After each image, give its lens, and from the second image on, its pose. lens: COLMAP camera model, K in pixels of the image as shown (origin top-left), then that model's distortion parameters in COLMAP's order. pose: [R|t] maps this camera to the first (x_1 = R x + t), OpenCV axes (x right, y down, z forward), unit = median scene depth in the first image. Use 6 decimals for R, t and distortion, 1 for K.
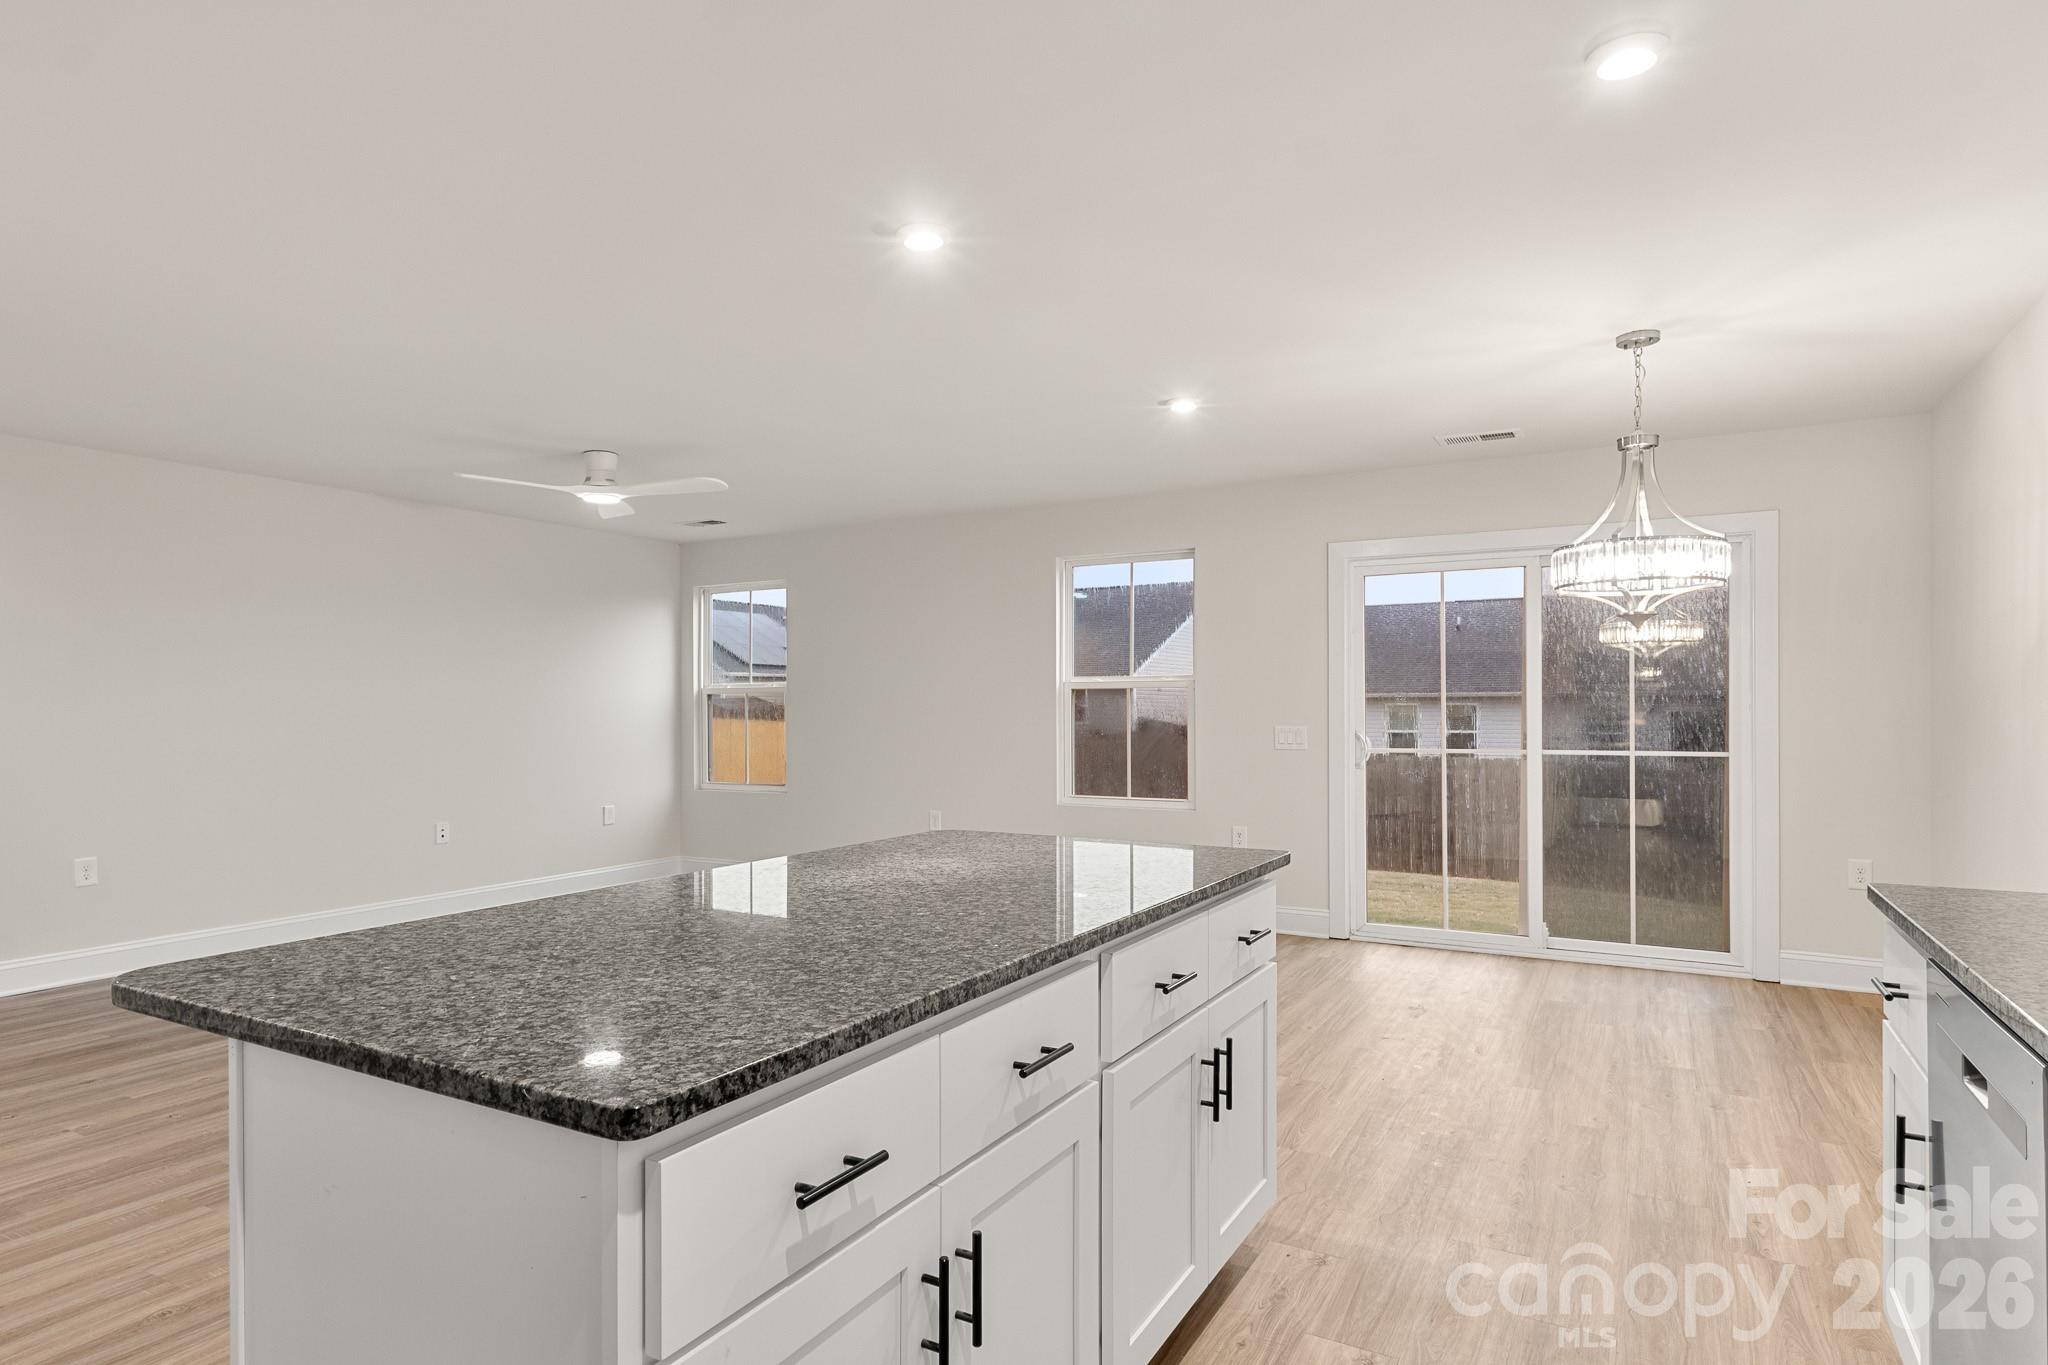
lens RADIAL K [[1136.8, 0, 1029.7], [0, 1136.8, 710.3], [0, 0, 1]] dist [-0.000103, -0.000424]
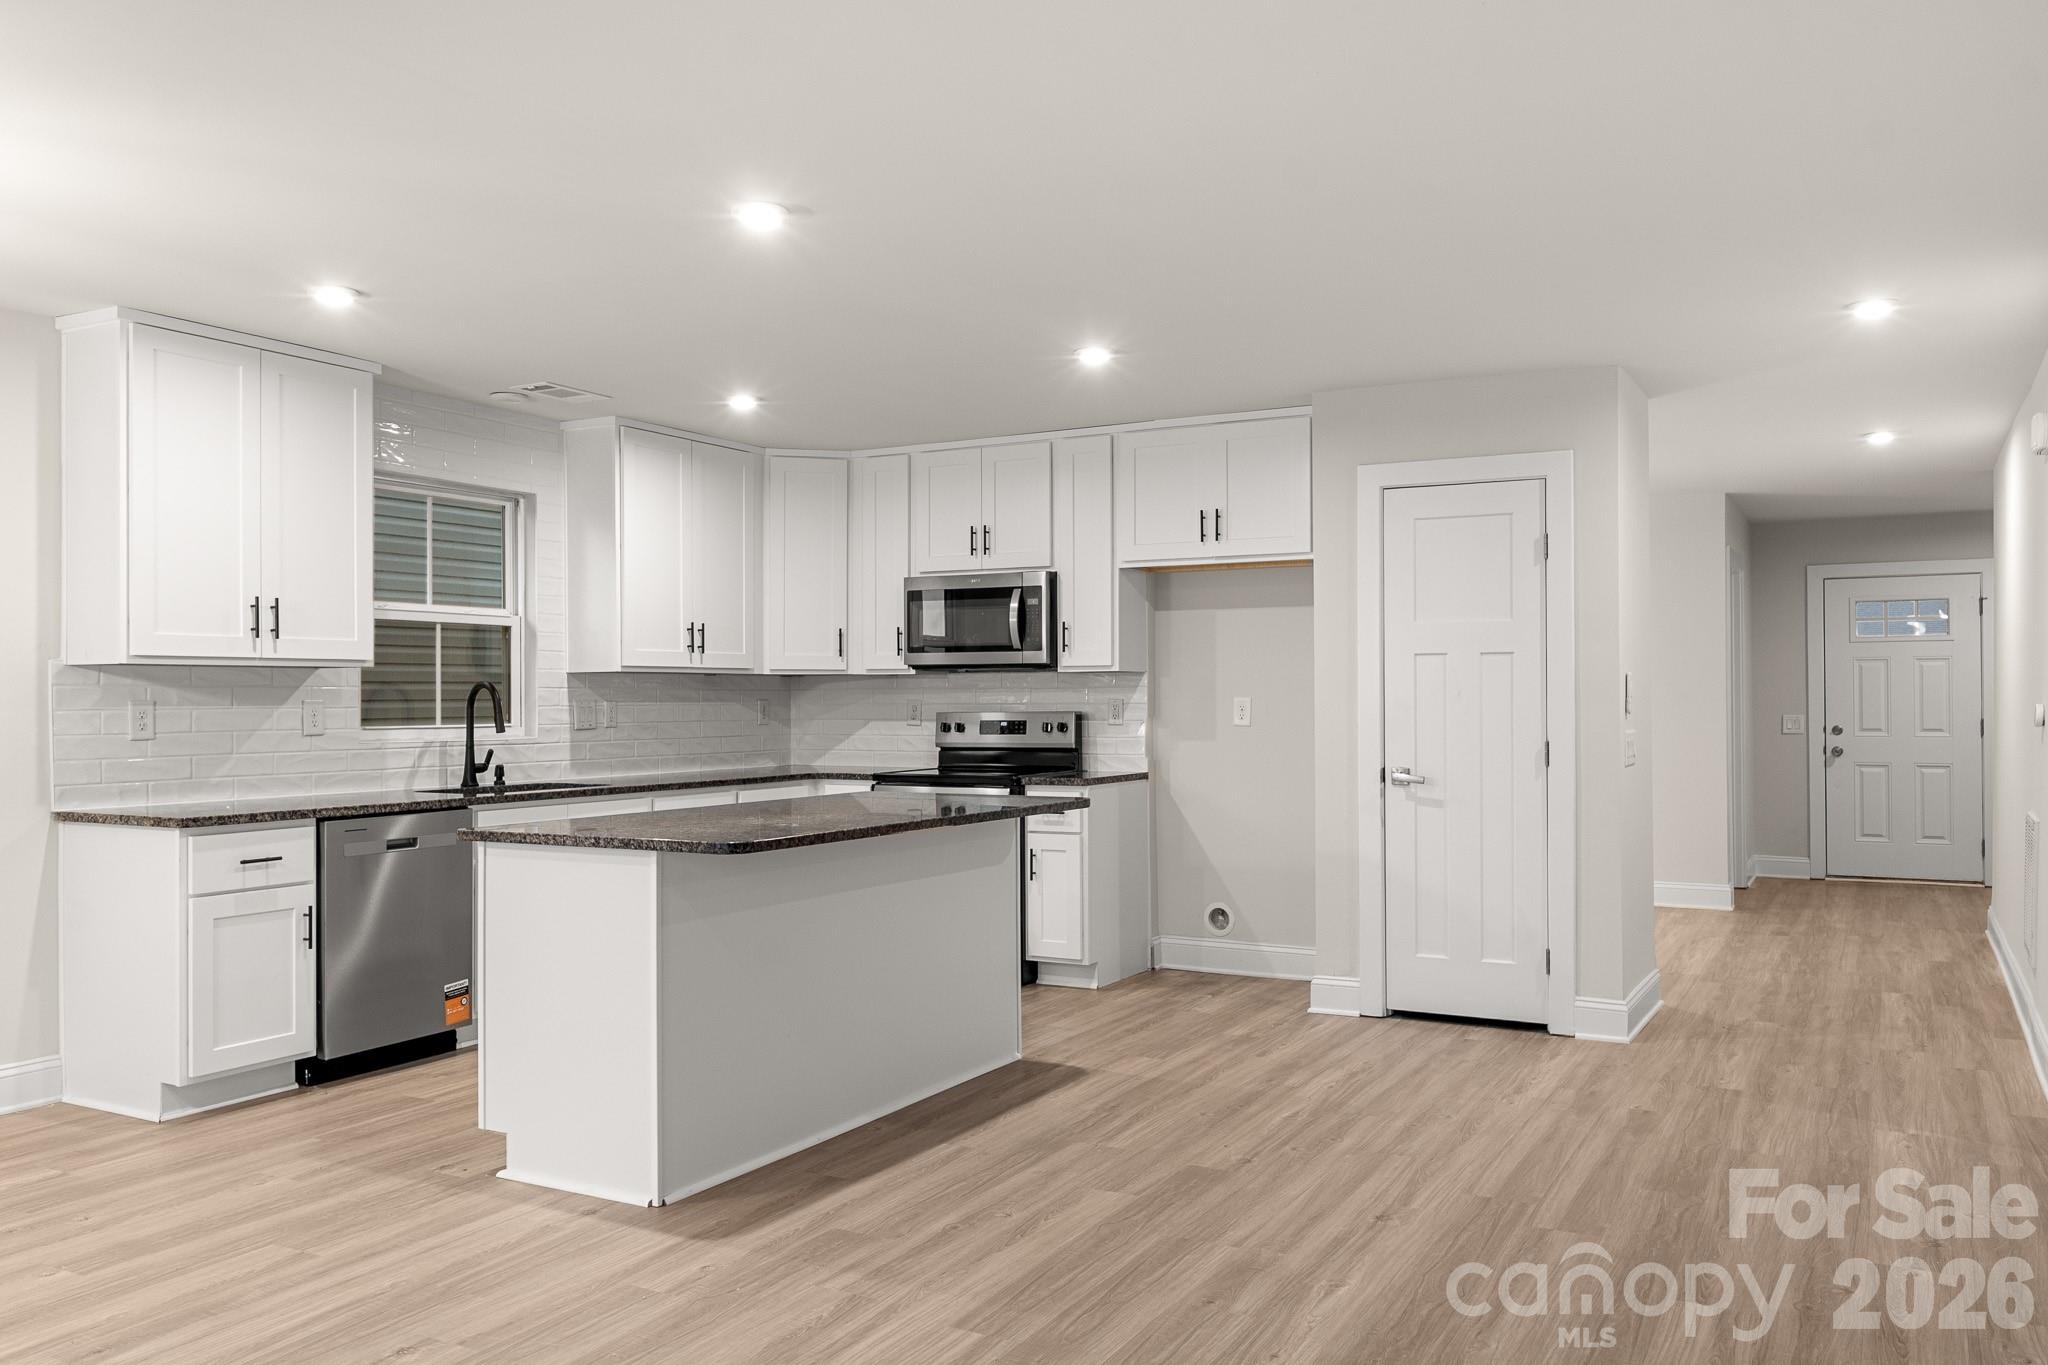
lens RADIAL K [[1570.6, 0, 1020.1], [0, 1570.6, 683.0], [0, 0, 1]] dist [0.001031, -0.001438]
pose [[-0.999967, 0.008152, 0.000016, -0.170126], [0.008152, 0.999950, -0.005827, -0.005245], [-0.000064, -0.005827, -0.999983, 1.274744]]
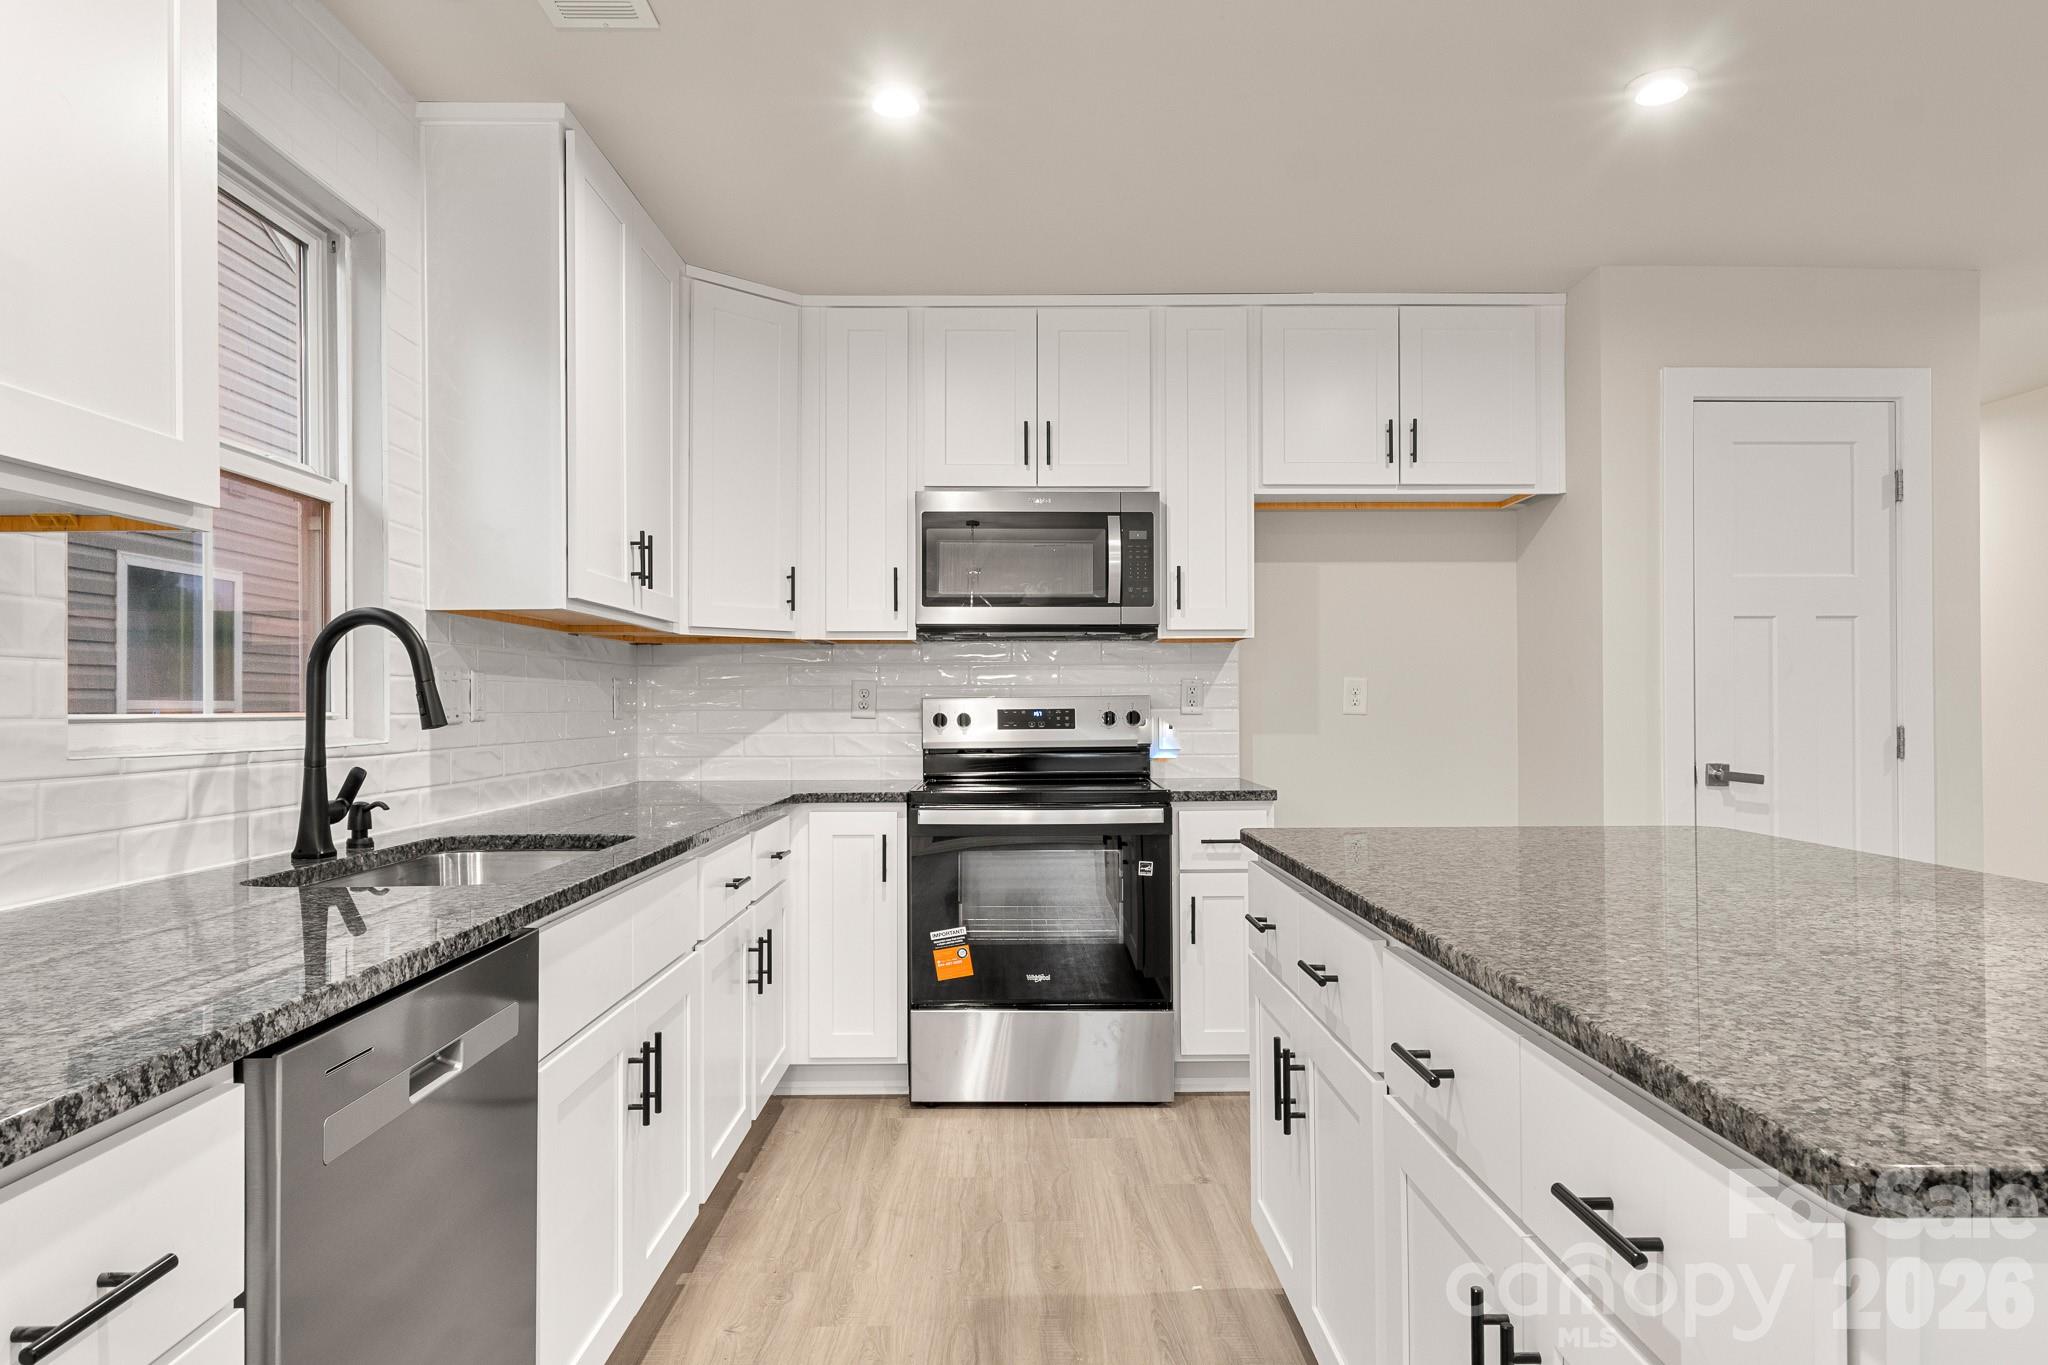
lens RADIAL K [[1288.4, 0, 1029.2], [0, 1288.4, 695.8], [0, 0, 1]] dist [0.001897, 0.000780]
pose [[-0.867012, 0.004810, -0.498264, 0.252913], [0.006513, 0.999977, -0.001681, 0.013182], [0.498245, -0.004702, -0.867024, 0.561138]]
